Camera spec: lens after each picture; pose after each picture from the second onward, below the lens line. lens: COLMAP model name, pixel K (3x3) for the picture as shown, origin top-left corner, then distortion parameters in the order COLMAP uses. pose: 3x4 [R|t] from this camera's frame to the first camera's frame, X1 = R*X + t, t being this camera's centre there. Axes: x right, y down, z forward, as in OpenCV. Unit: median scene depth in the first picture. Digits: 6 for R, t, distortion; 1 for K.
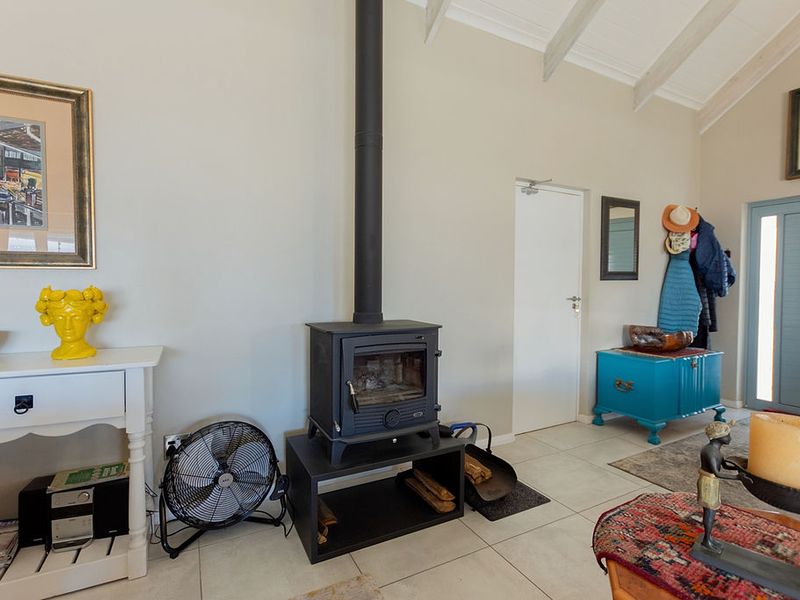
lens RADIAL K [[413.4, 0, 397.6], [0, 413.4, 298.4], [0, 0, 1]] dist [-0.005993, 0.002399]
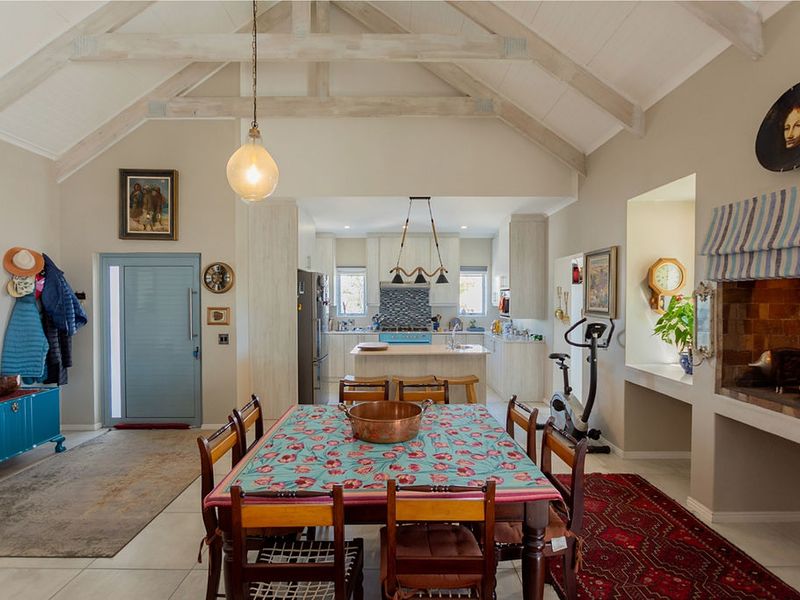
lens RADIAL K [[413.4, 0, 393.1], [0, 413.4, 308.0], [0, 0, 1]] dist [-0.005993, 0.002399]
pose [[0.454262, -0.022830, 0.890576, 0.187584], [0.034818, 0.999363, 0.007858, -0.056490], [-0.890188, 0.027438, 0.454767, -0.286072]]
